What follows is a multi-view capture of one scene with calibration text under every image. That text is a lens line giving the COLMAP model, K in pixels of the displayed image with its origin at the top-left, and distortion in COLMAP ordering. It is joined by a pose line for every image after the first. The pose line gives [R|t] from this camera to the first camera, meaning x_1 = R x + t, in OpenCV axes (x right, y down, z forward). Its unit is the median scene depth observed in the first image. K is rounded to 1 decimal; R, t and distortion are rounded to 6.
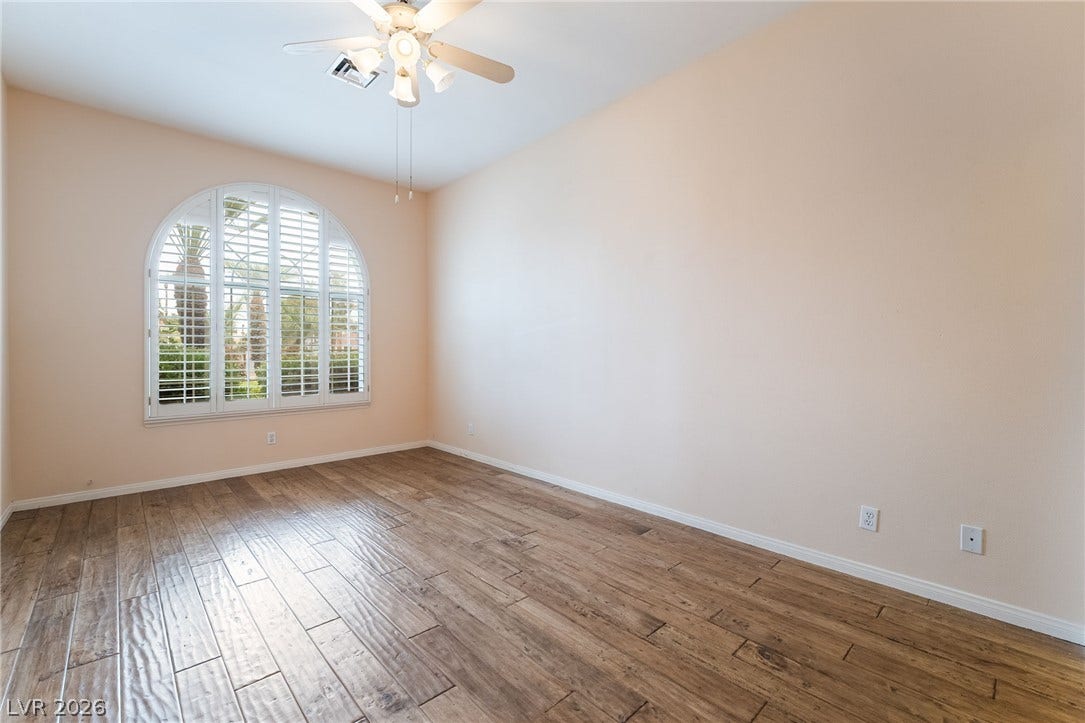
lens RADIAL K [[452.8, 0, 537.3], [0, 452.8, 360.8], [0, 0, 1]] dist [-0.000500, -0.000265]
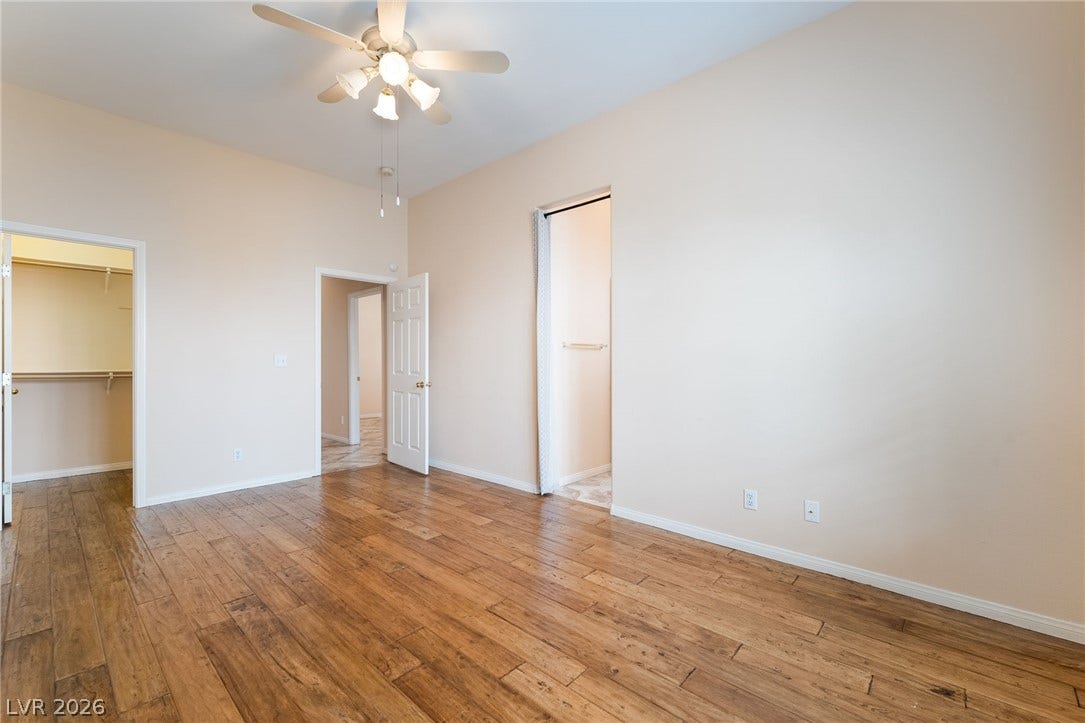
lens RADIAL K [[452.8, 0, 537.3], [0, 452.8, 360.8], [0, 0, 1]] dist [-0.000500, -0.000265]
pose [[-0.994929, 0.001124, -0.100573, -0.442047], [-0.001171, 0.999740, 0.022756, -0.048378], [0.100572, 0.022758, -0.994669, 1.715066]]
